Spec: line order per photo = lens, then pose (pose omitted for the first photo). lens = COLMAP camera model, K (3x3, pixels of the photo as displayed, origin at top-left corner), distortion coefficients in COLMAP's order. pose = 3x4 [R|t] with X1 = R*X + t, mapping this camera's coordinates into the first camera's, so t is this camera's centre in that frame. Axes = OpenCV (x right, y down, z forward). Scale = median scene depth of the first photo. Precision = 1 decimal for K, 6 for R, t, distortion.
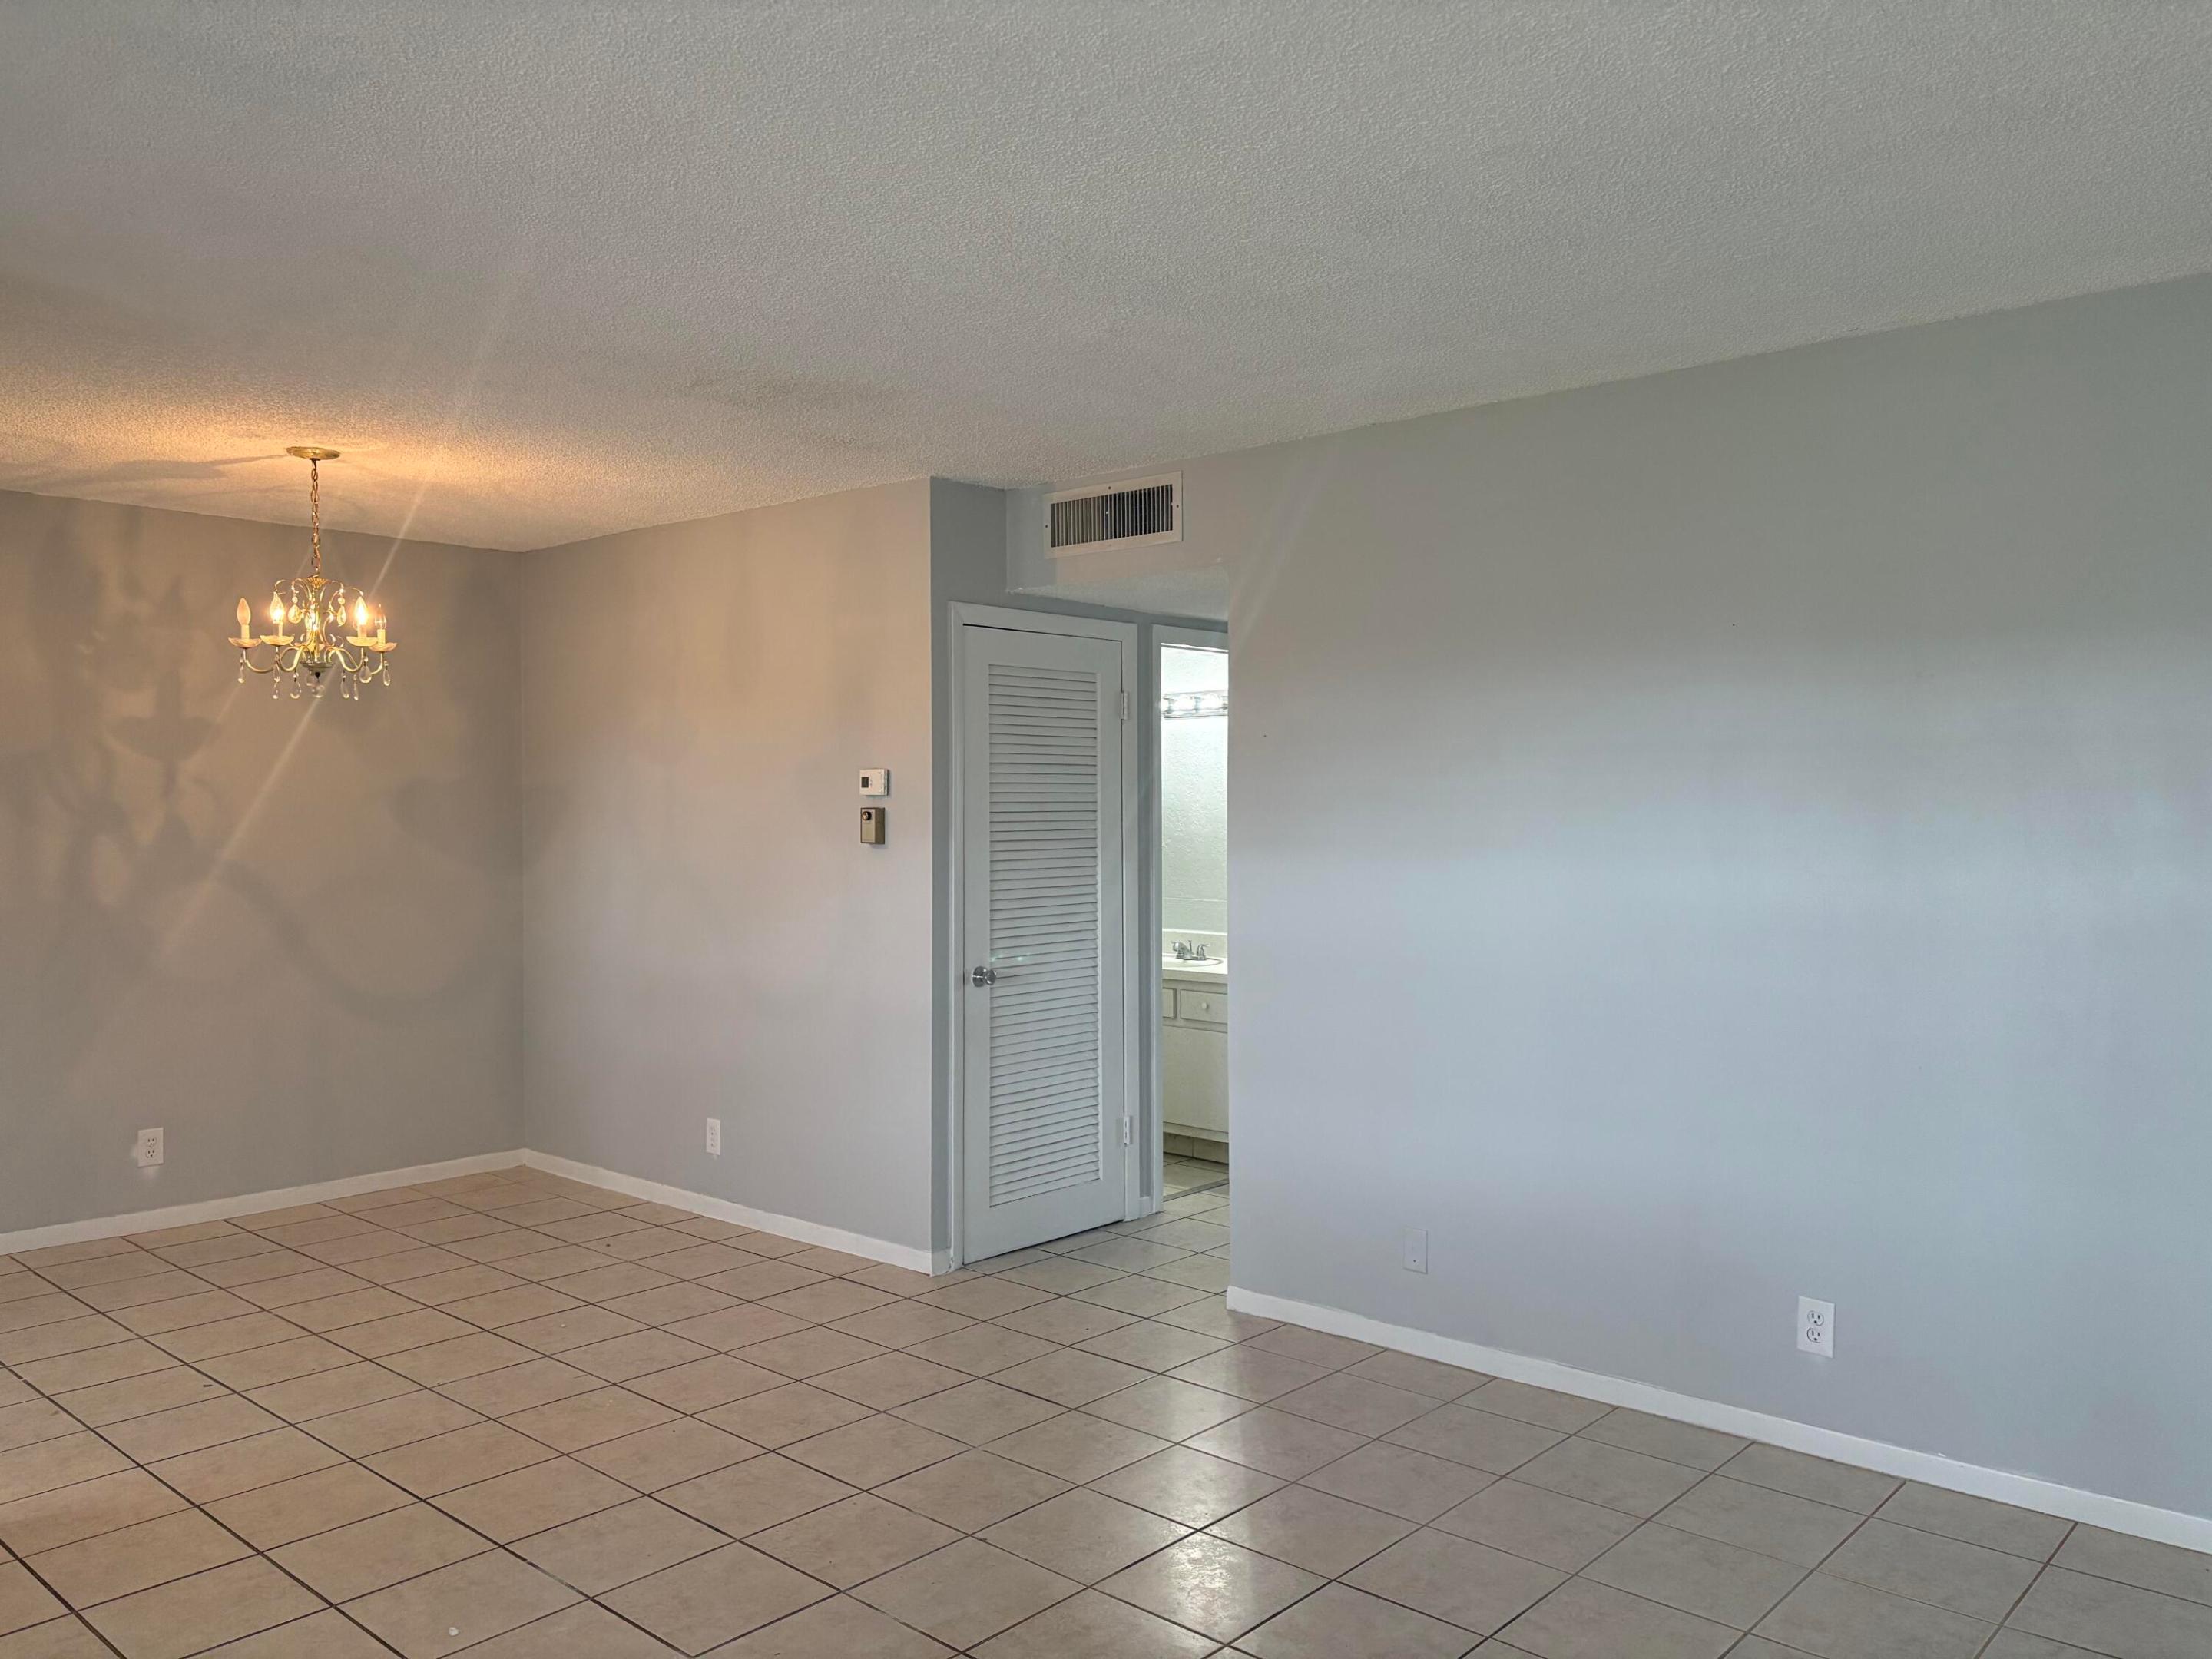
lens RADIAL K [[1689.7, 0, 1106.0], [0, 1689.7, 829.5], [0, 0, 1]] dist [0.000955, 0.001100]
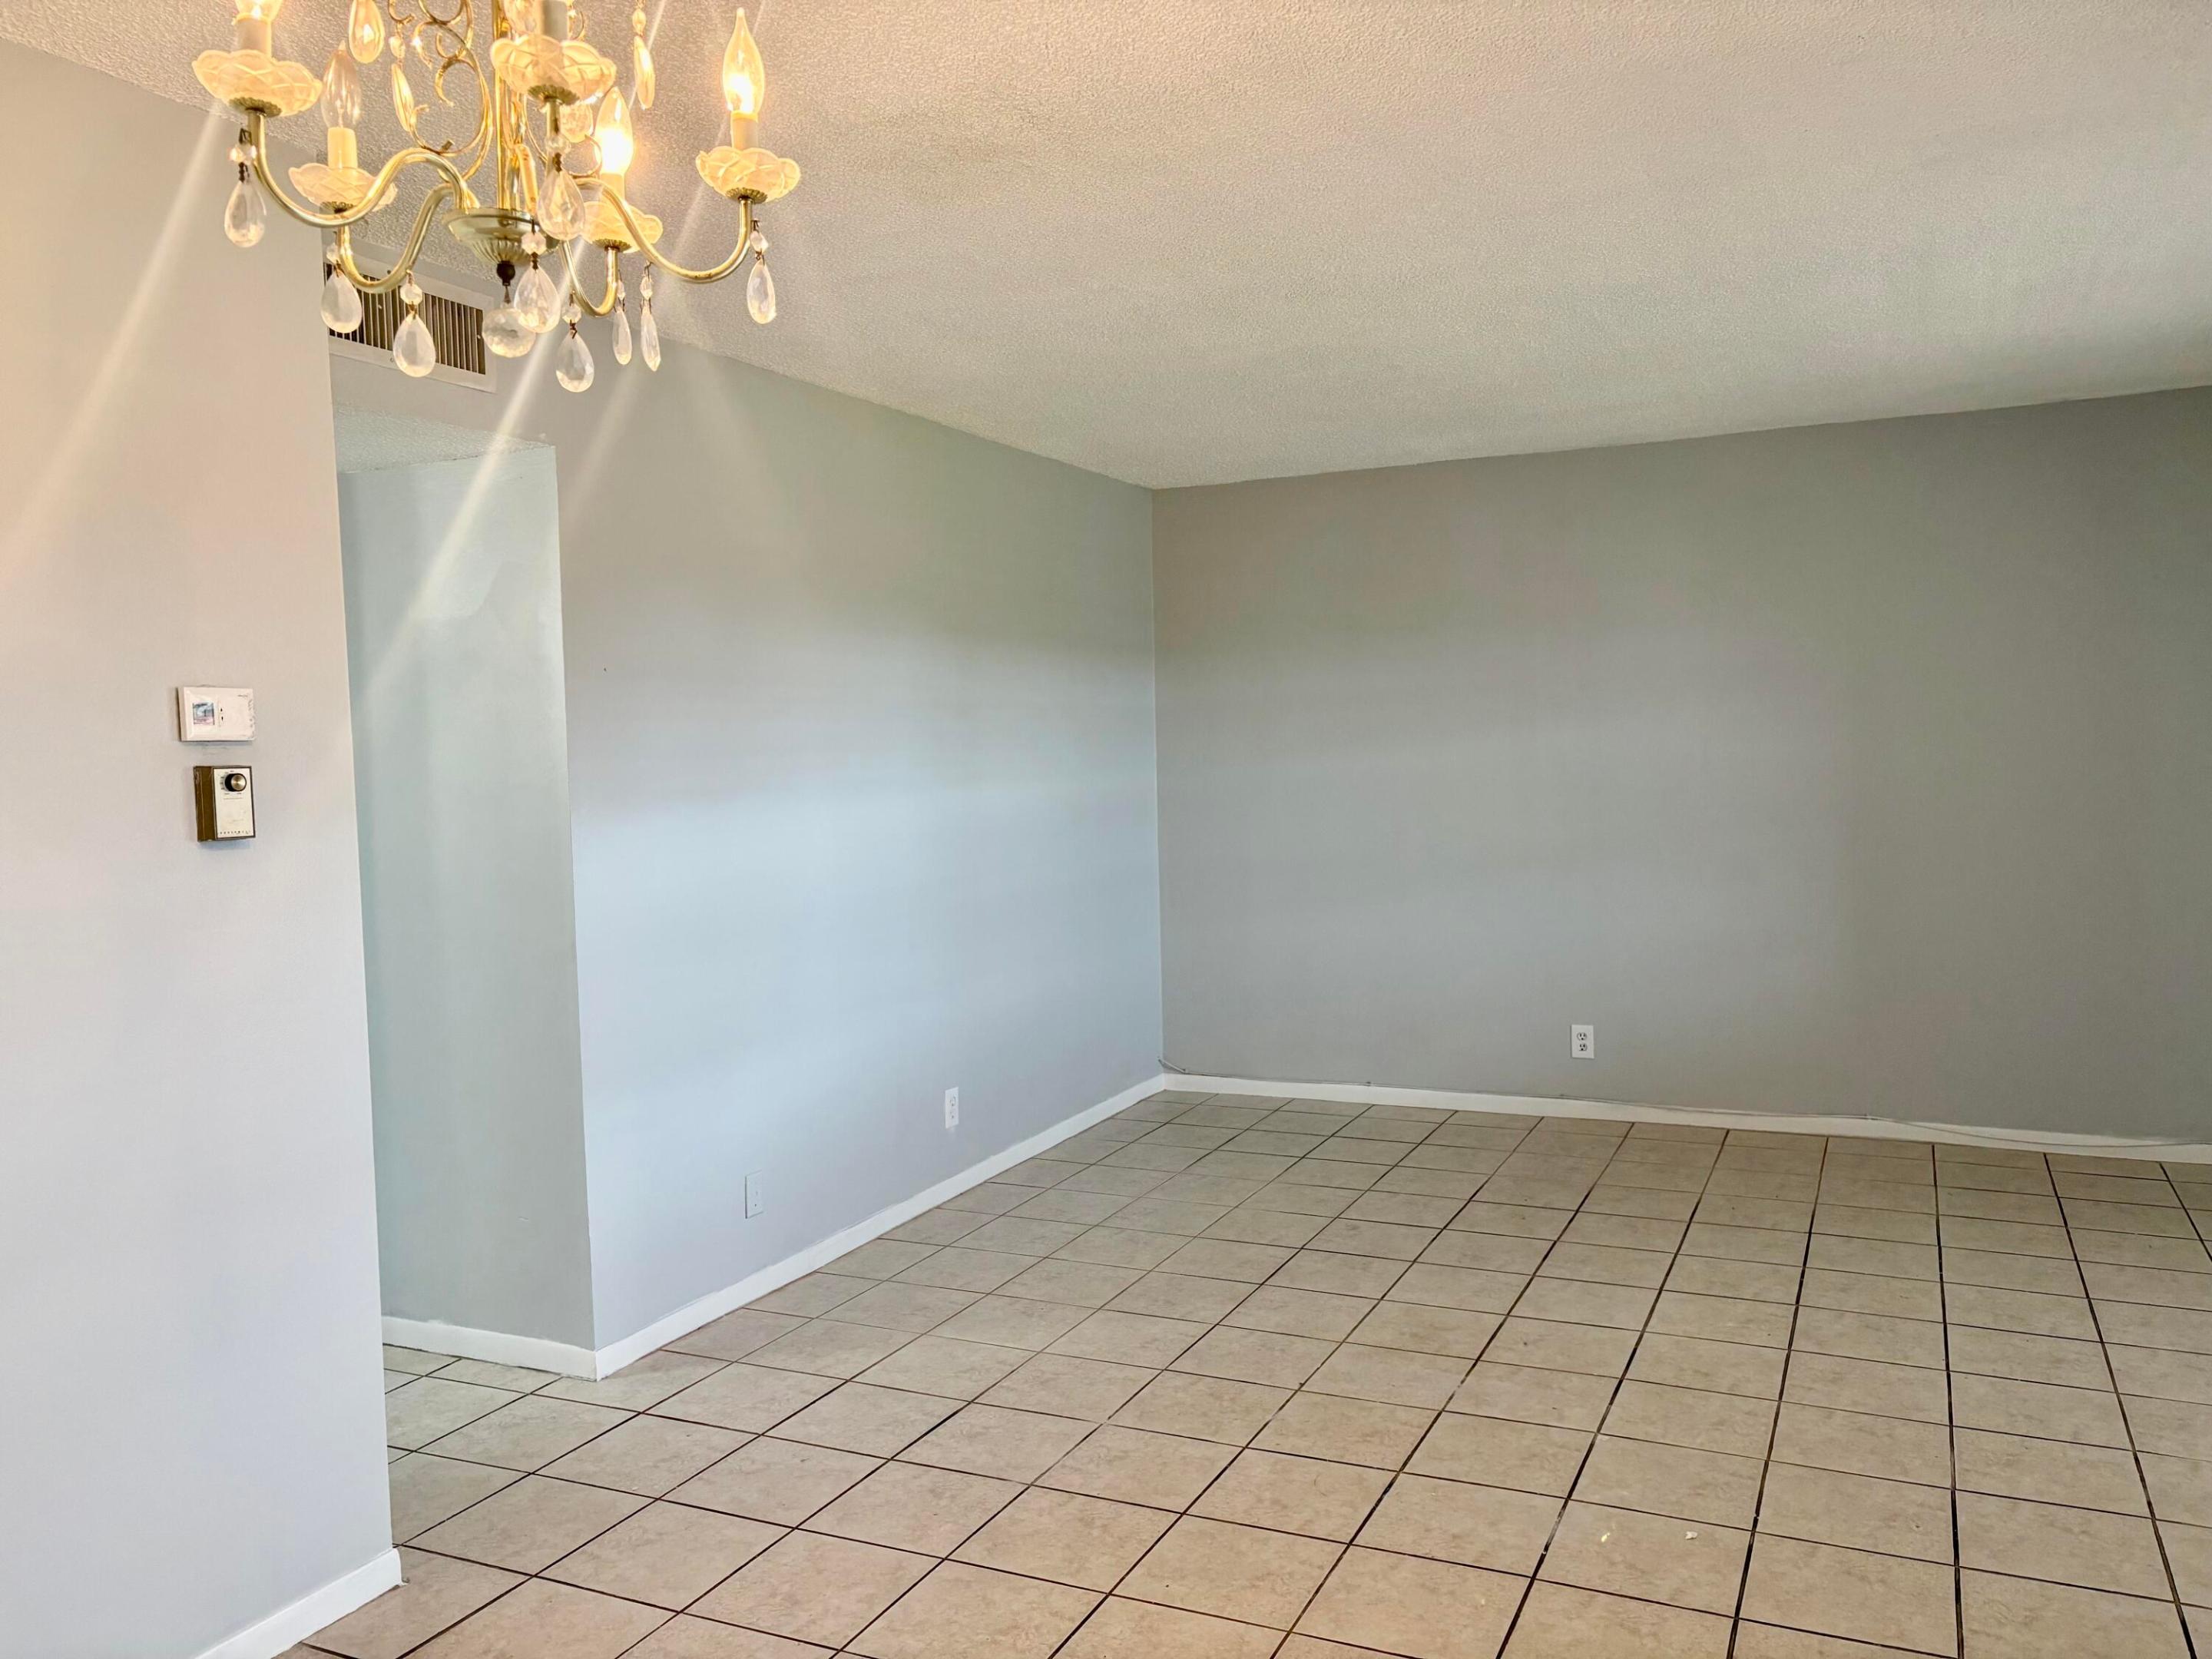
lens RADIAL K [[1689.7, 0, 1106.0], [0, 1689.7, 829.5], [0, 0, 1]] dist [0.000955, 0.001100]
pose [[-0.281334, -0.037769, 0.958866, -0.943427], [0.052207, 0.997143, 0.054594, -0.009286], [-0.958189, 0.065419, -0.278558, 1.221004]]
